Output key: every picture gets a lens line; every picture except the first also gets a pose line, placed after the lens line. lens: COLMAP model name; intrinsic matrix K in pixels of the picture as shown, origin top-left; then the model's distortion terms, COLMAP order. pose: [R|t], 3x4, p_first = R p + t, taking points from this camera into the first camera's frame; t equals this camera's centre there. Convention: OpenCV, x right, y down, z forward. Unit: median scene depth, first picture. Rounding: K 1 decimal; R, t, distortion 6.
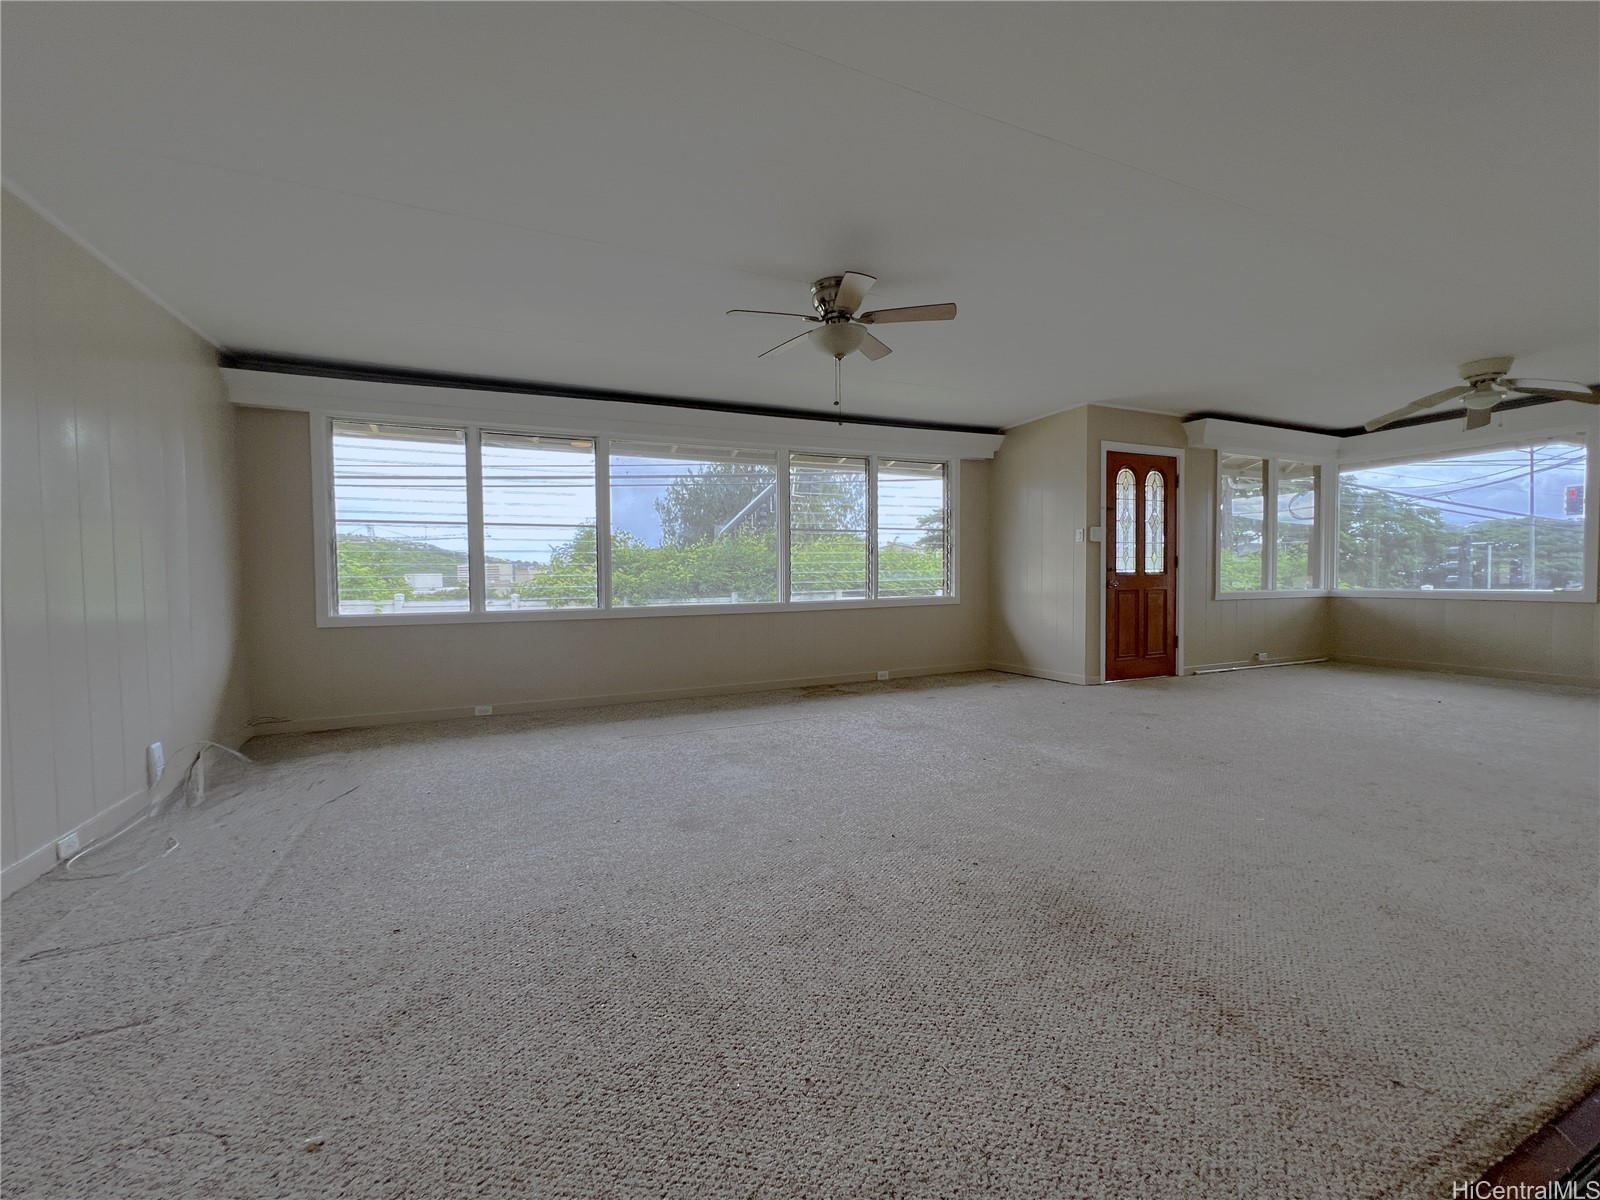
lens RADIAL K [[643.2, 0, 795.7], [0, 643.2, 596.5], [0, 0, 1]] dist [-0.001900, 0.000577]
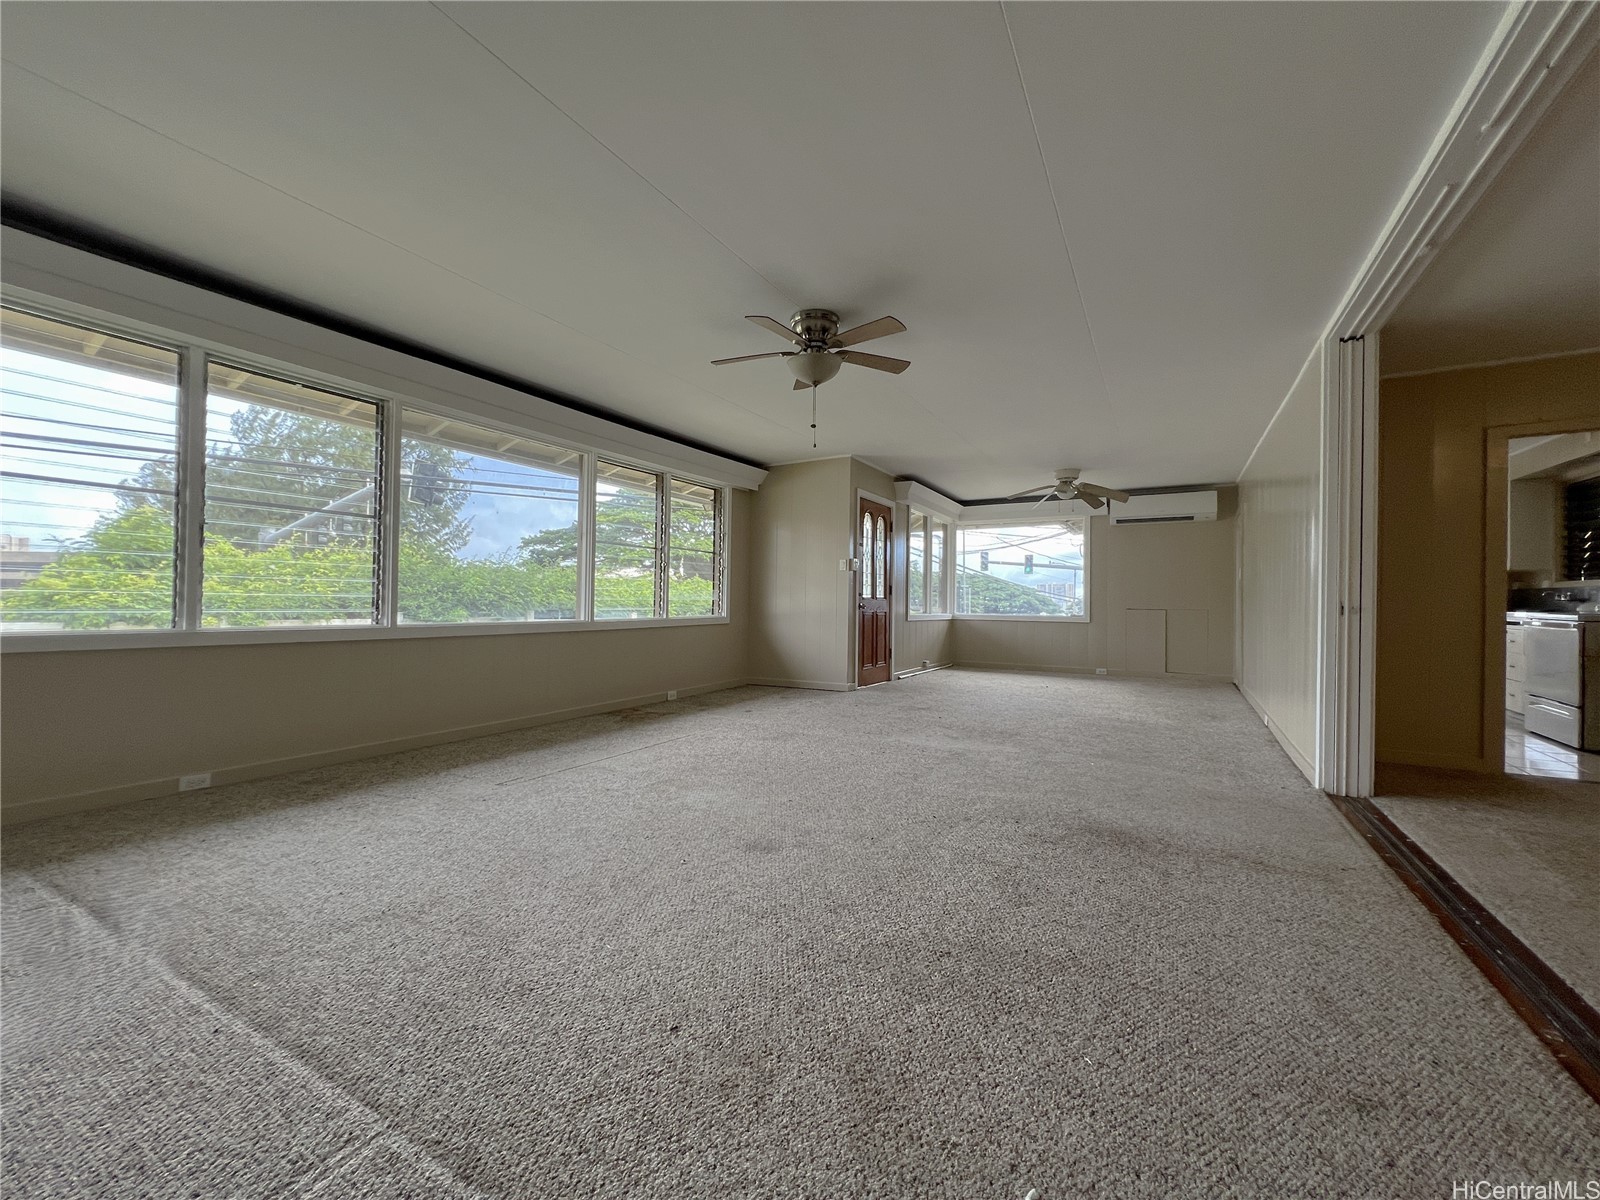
lens RADIAL K [[643.2, 0, 795.7], [0, 643.2, 596.5], [0, 0, 1]] dist [-0.001900, 0.000577]
pose [[0.806878, 0.027144, 0.590094, -0.317929], [-0.002368, 0.999084, -0.042720, 0.013980], [-0.590713, 0.033072, 0.806203, 0.094114]]
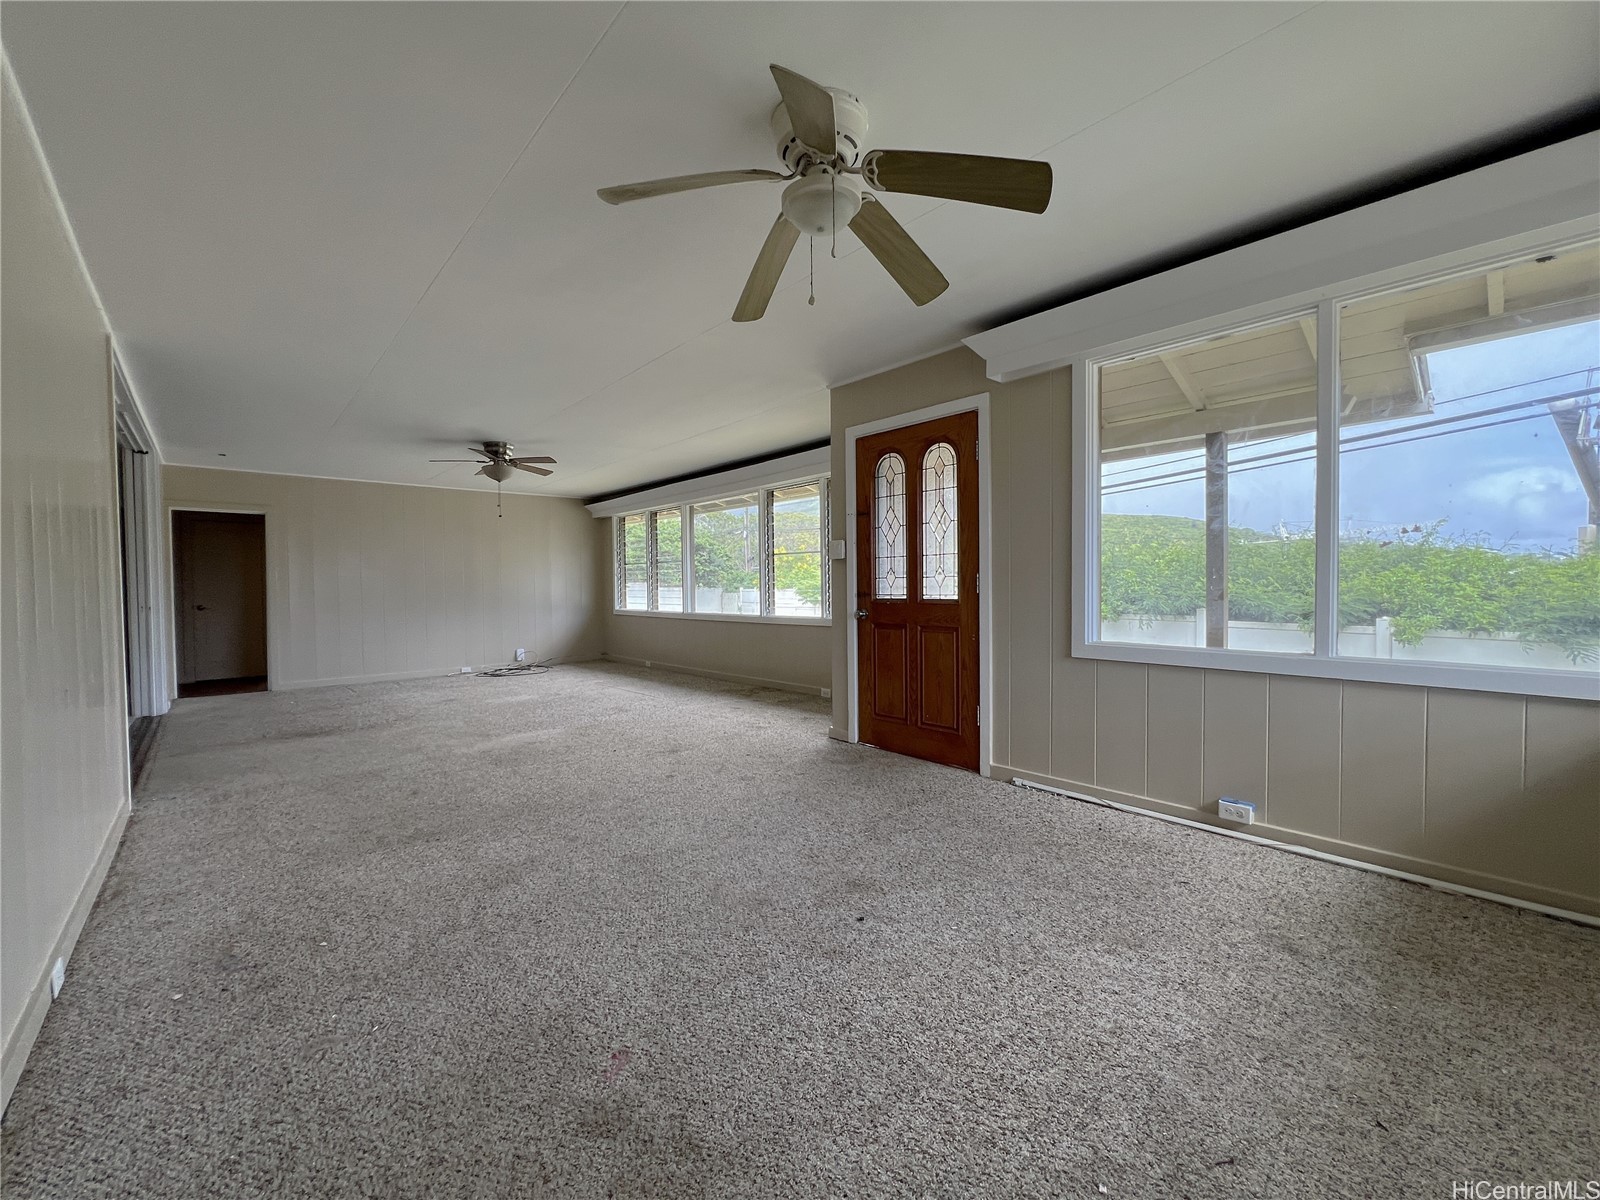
lens RADIAL K [[643.2, 0, 795.7], [0, 643.2, 596.5], [0, 0, 1]] dist [-0.001900, 0.000577]
pose [[0.287840, 0.031121, -0.957173, 1.167324], [-0.015774, 0.999490, 0.027753, -0.057959], [0.957548, 0.007110, 0.288185, 0.690898]]
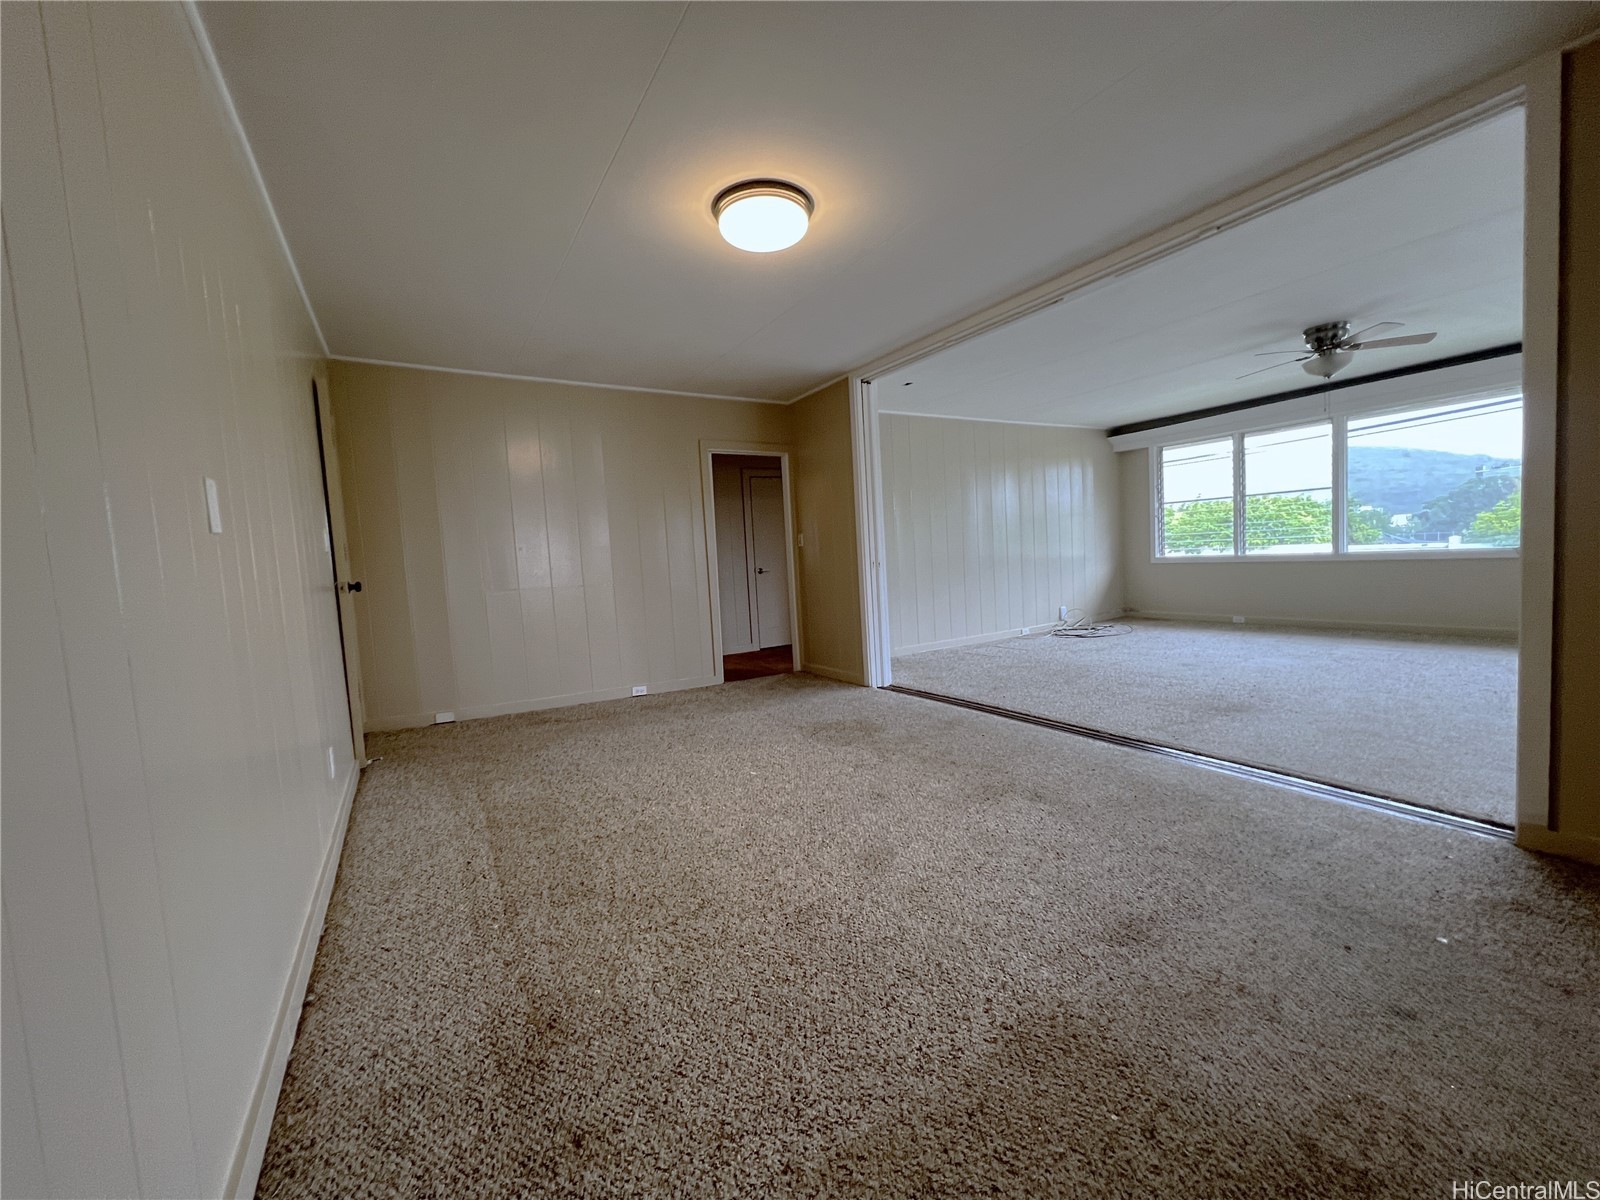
lens RADIAL K [[643.2, 0, 795.7], [0, 643.2, 596.5], [0, 0, 1]] dist [-0.001900, 0.000577]
pose [[0.119702, 0.069788, -0.990354, 0.747636], [0.023789, 0.997038, 0.073134, -0.011346], [0.992525, -0.032314, 0.117687, -0.189691]]
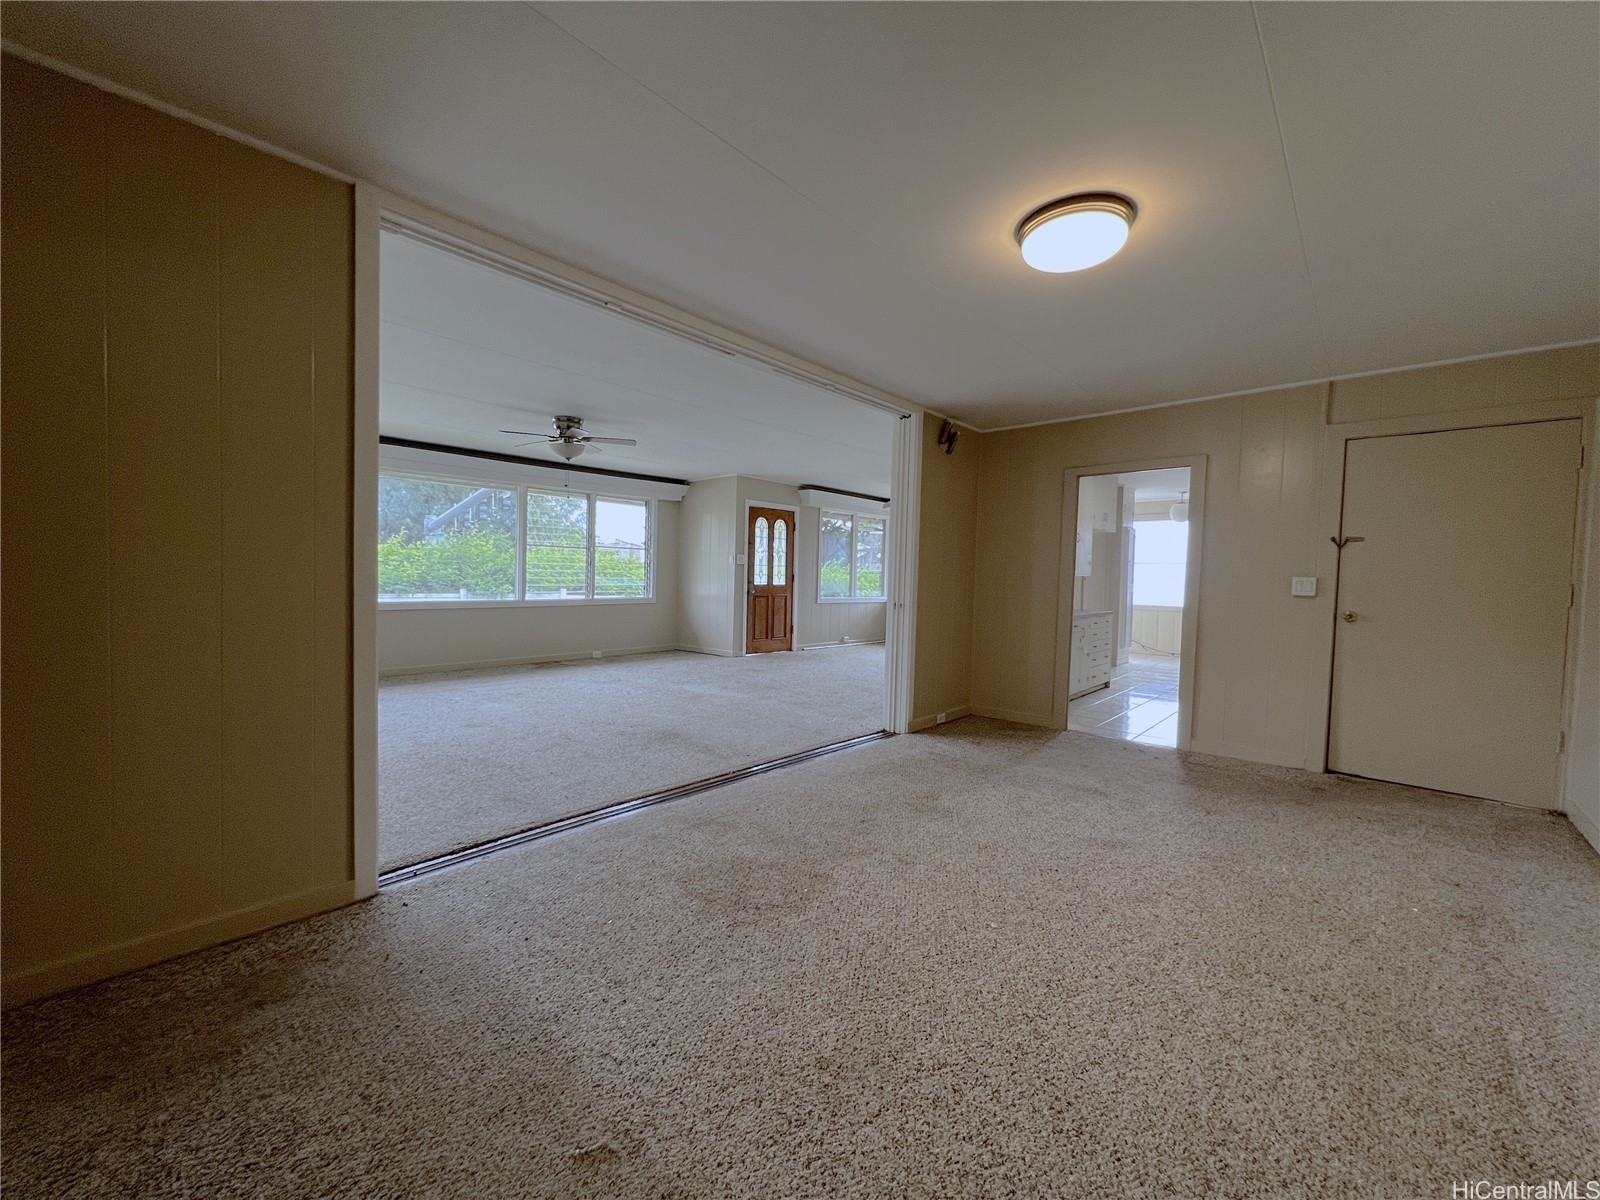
lens RADIAL K [[643.2, 0, 795.7], [0, 643.2, 596.5], [0, 0, 1]] dist [-0.001900, 0.000577]
pose [[0.914563, 0.019497, 0.403973, -0.035378], [-0.021106, 0.999777, -0.000469, -0.009149], [-0.403892, -0.008097, 0.914771, -0.453382]]
